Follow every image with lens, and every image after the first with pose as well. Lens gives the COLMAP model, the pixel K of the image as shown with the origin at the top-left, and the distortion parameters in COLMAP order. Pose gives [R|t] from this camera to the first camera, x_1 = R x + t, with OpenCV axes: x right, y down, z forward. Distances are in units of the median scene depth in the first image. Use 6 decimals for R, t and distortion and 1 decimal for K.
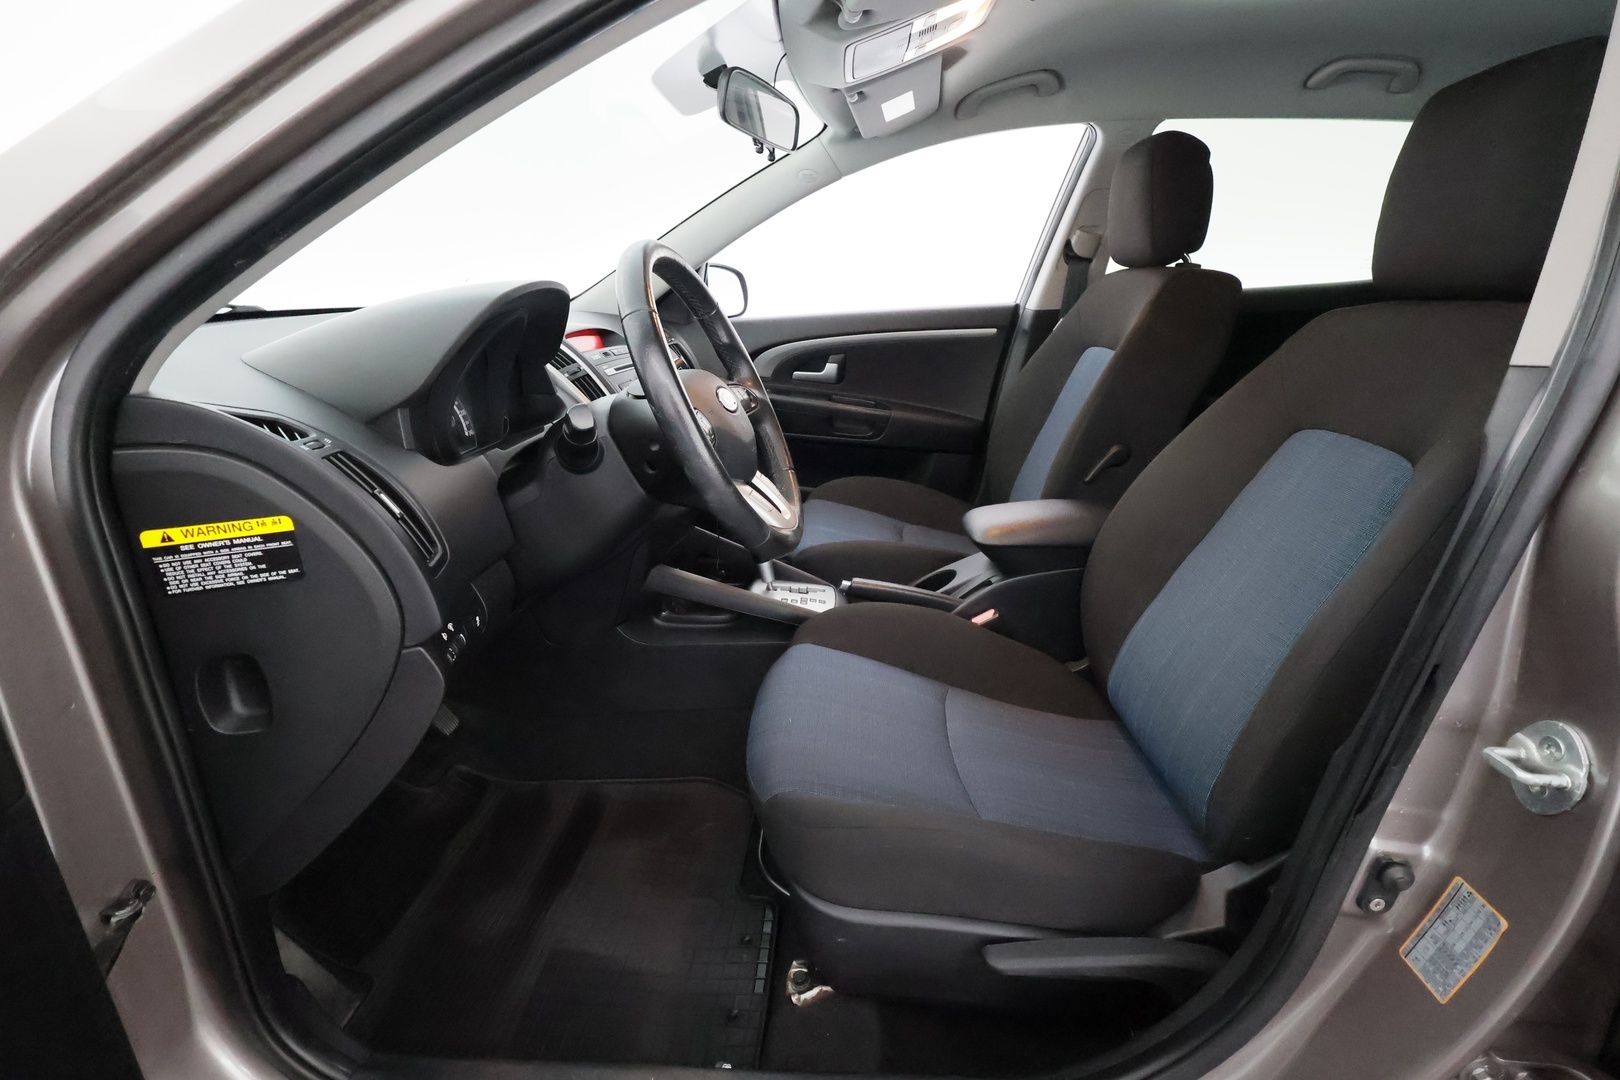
lens RADIAL K [[745.4, 0, 809.9], [0, 745.4, 539.3], [0, 0, 1]] dist [-0.002490, 0.000994]
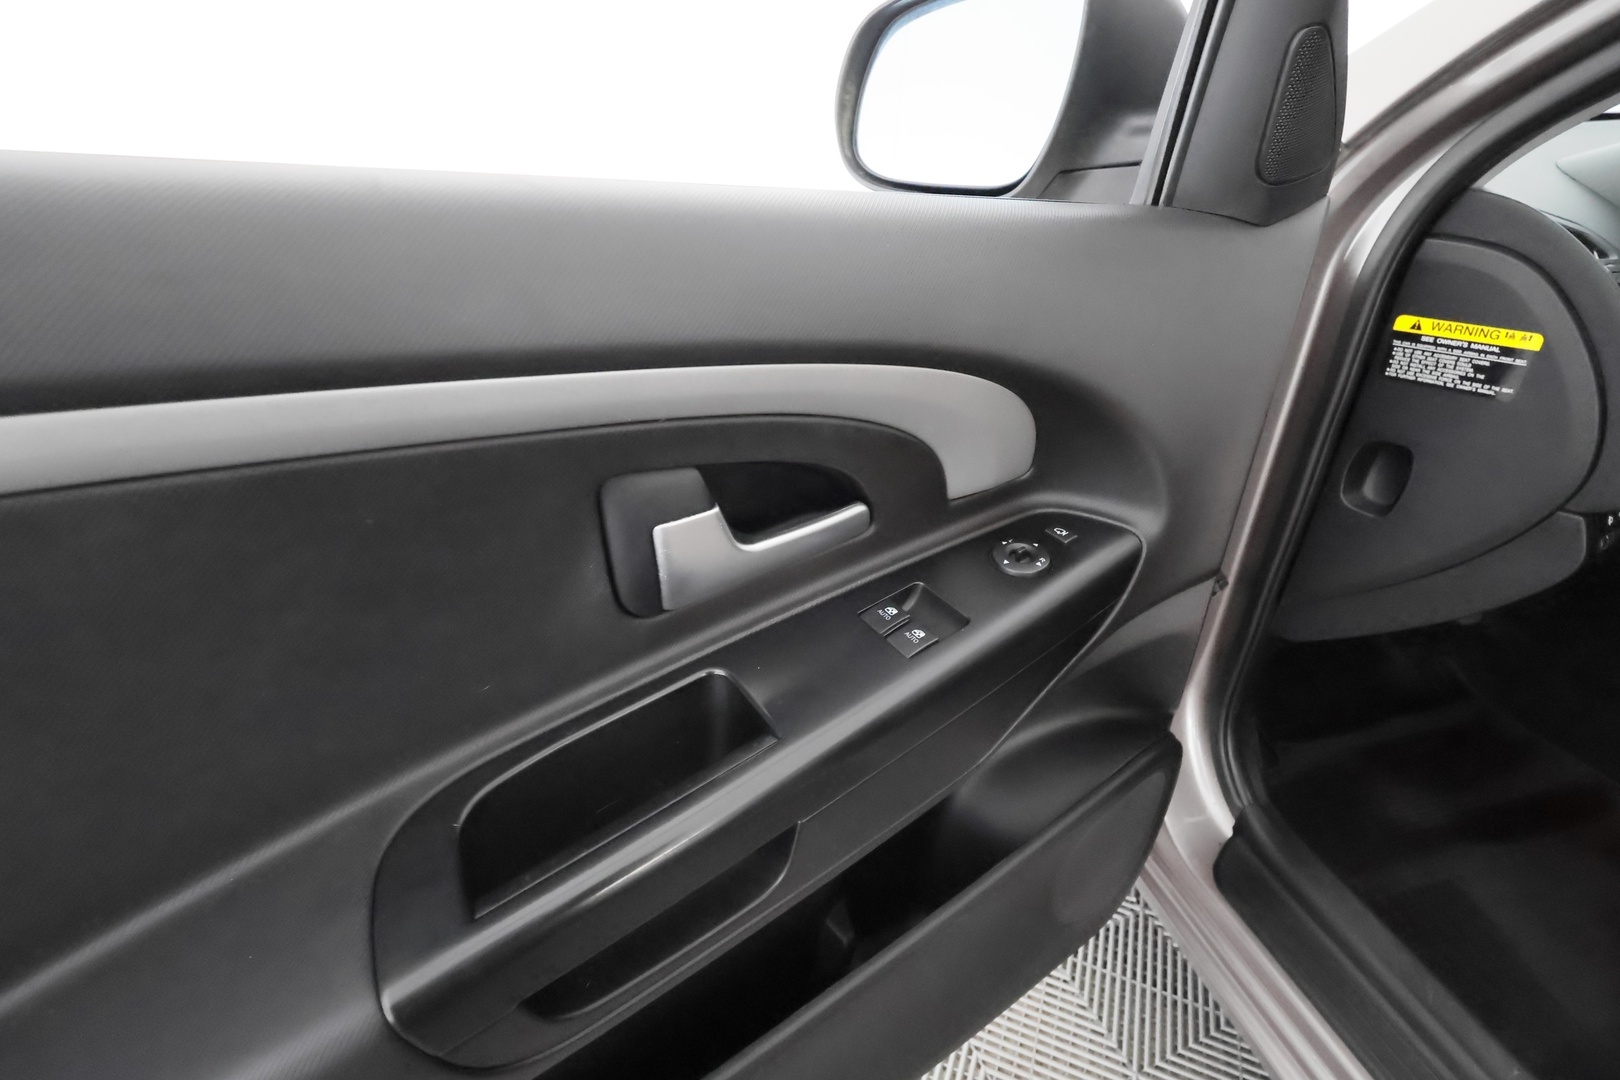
lens RADIAL K [[745.4, 0, 802.2], [0, 745.4, 545.7], [0, 0, 1]] dist [-0.002490, 0.000994]
pose [[0.296013, 0.487818, -0.821225, -0.022463], [-0.294645, 0.864462, 0.407296, 0.043684], [0.908604, 0.121405, 0.399625, -0.110246]]
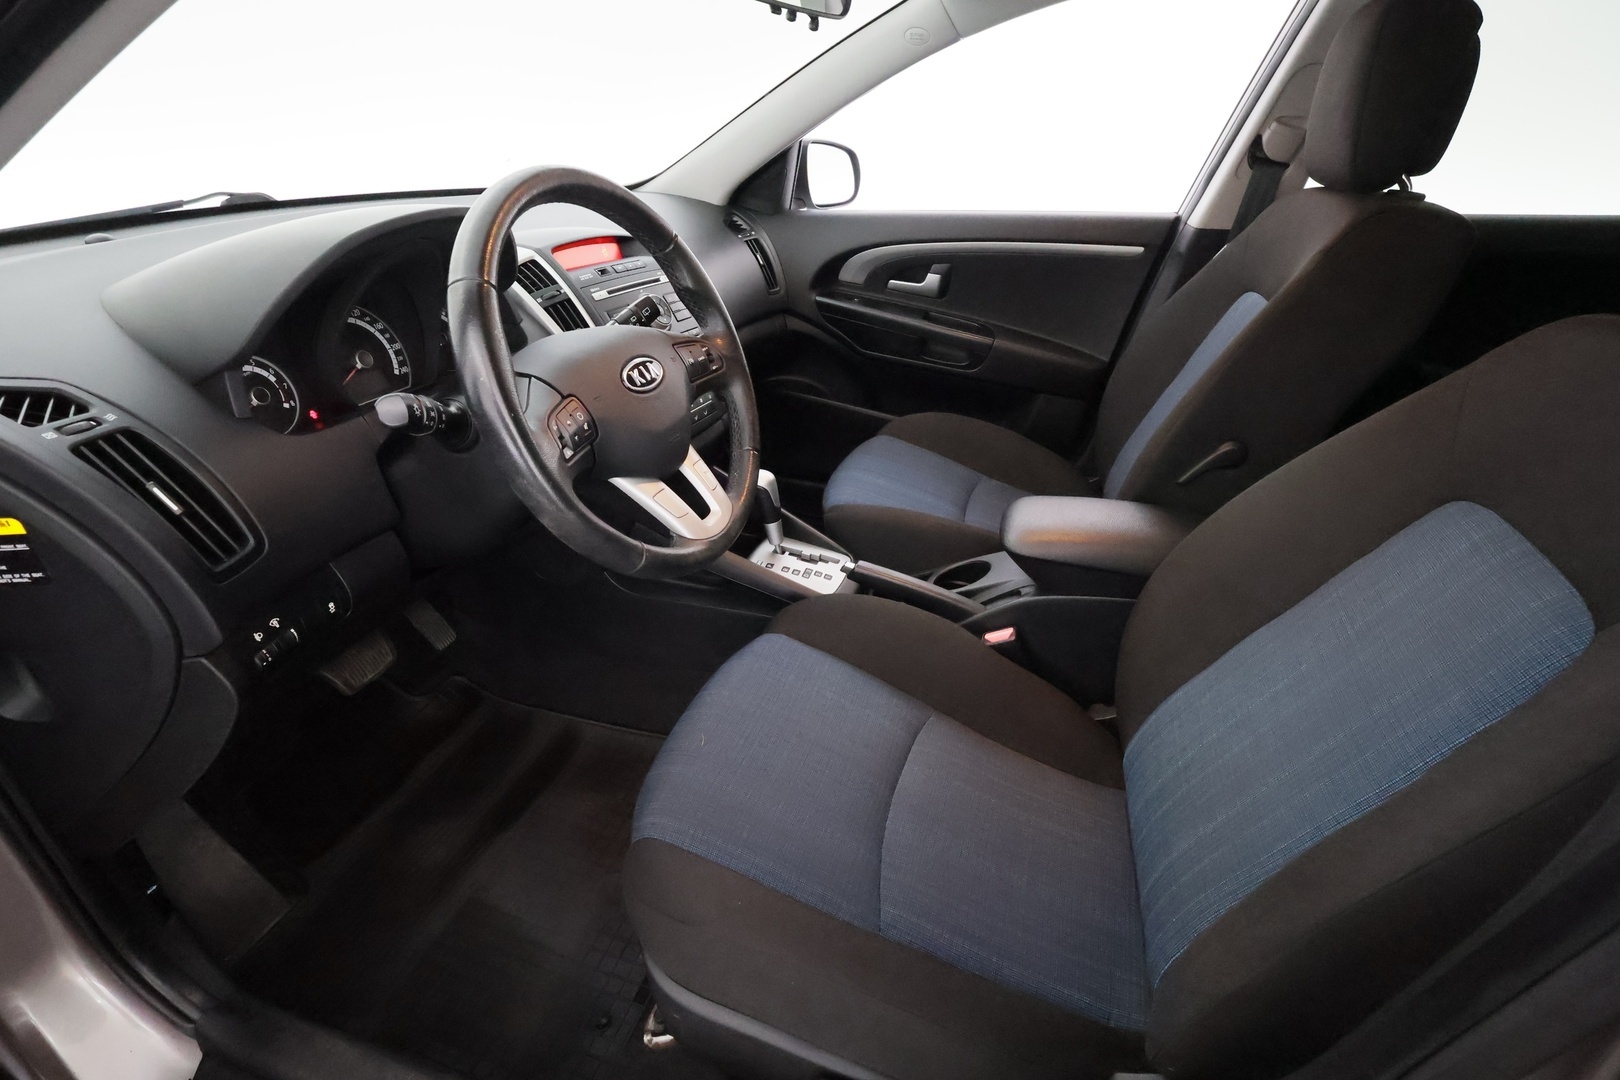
lens RADIAL K [[745.4, 0, 804.2], [0, 745.4, 545.2], [0, 0, 1]] dist [-0.002490, 0.000994]
pose [[0.965975, 0.157113, -0.205445, 0.176893], [-0.118309, 0.974787, 0.189189, -0.125837], [0.229989, -0.158446, 0.960208, 0.162698]]
